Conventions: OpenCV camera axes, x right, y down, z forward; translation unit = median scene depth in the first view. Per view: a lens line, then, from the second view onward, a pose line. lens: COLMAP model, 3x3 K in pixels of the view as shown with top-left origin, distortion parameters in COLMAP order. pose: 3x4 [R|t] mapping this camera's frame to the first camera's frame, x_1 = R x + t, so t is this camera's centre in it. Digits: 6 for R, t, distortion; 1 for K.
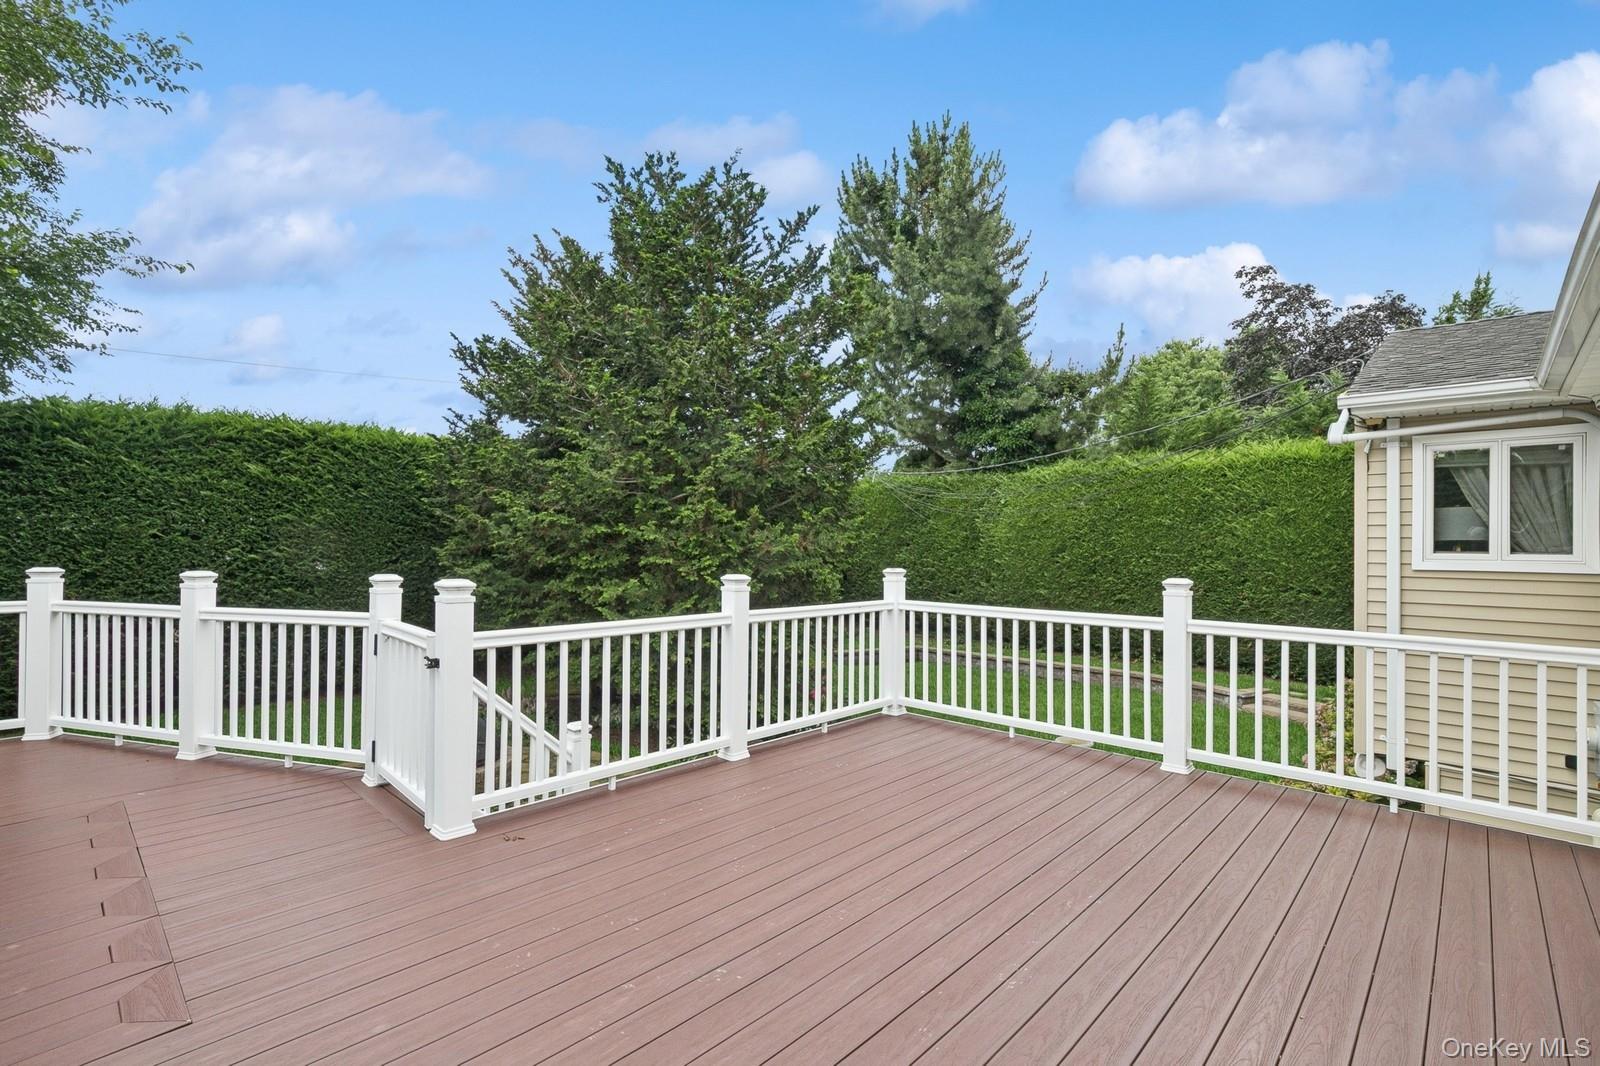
lens RADIAL K [[726.7, 0, 796.7], [0, 726.7, 549.2], [0, 0, 1]] dist [-0.000094, -0.000279]
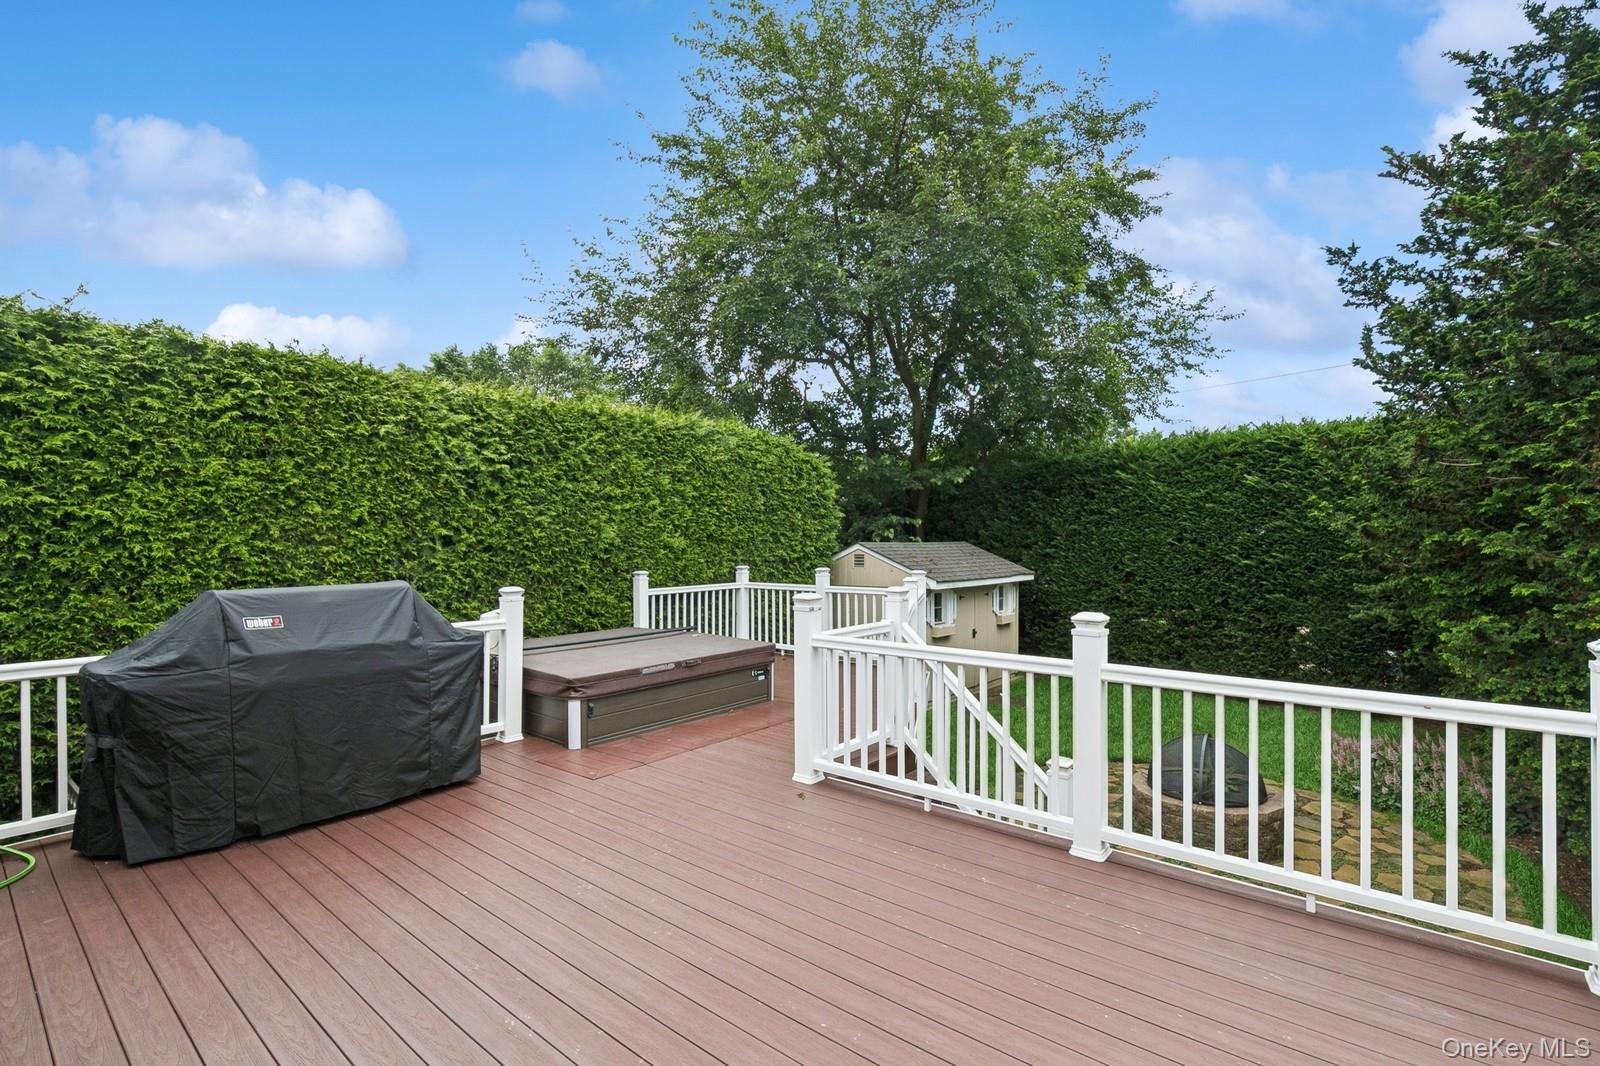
lens RADIAL K [[730.3, 0, 790.0], [0, 730.3, 535.8], [0, 0, 1]] dist [-0.009676, -0.000219]
pose [[0.076103, -0.010475, -0.997045, 0.286193], [-0.004108, 0.999933, -0.010819, -0.015686], [0.997092, 0.004920, 0.076055, 0.277883]]
